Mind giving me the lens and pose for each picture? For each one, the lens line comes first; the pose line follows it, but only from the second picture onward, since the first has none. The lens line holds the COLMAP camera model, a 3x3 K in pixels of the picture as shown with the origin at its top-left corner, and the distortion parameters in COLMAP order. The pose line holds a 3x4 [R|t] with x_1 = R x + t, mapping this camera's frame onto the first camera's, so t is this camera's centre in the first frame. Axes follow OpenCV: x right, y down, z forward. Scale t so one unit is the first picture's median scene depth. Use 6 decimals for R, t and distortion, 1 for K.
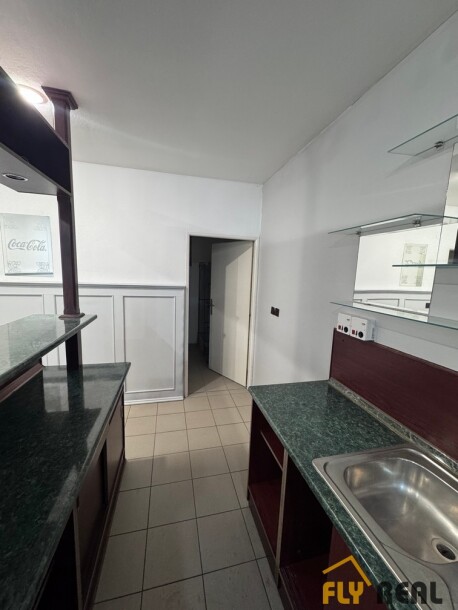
lens RADIAL K [[248.5, 0, 231.4], [0, 248.5, 305.2], [0, 0, 1]] dist [0.000265, -0.000039]
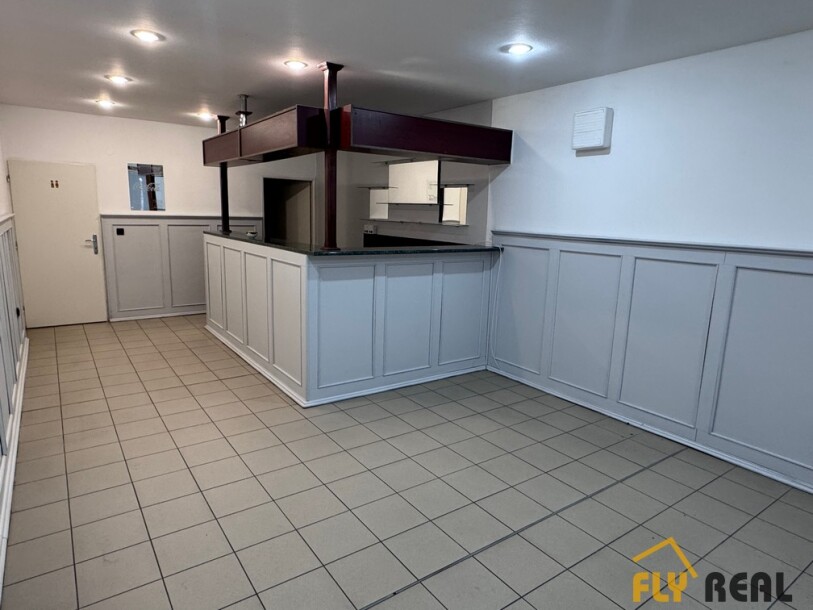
lens RADIAL K [[497.5, 0, 406.5], [0, 497.5, 305.0], [0, 0, 1]] dist [-0.000584, 0.001231]
pose [[0.933308, -0.077122, 0.350697, -0.849223], [0.054699, 0.995800, 0.073416, 0.457257], [-0.354886, -0.049337, 0.933607, -3.415441]]
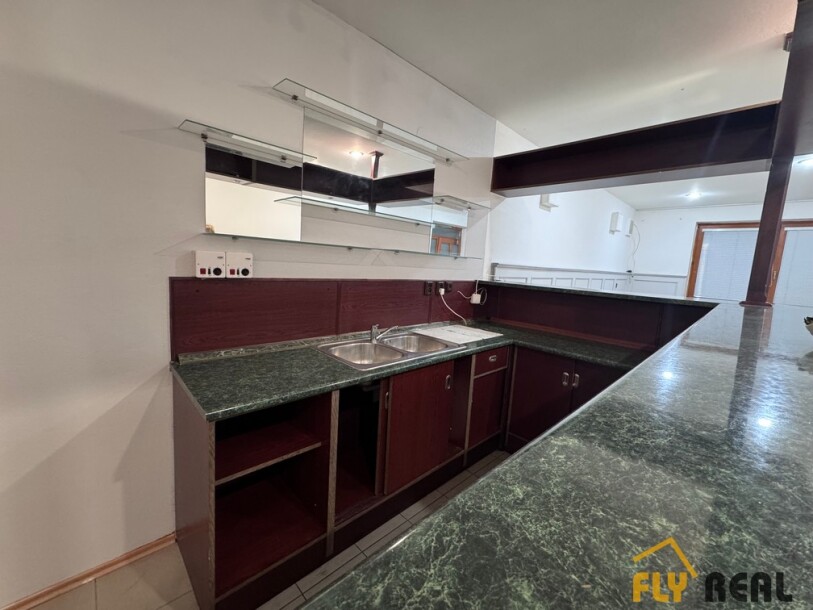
lens RADIAL K [[331.2, 0, 406.5], [0, 331.2, 305.0], [0, 0, 1]] dist [0.000265, -0.000039]
pose [[-0.498021, -0.177588, 0.848786, -0.687943], [0.043297, 0.972492, 0.228875, -0.006666], [-0.866083, 0.150735, -0.476632, 1.016589]]
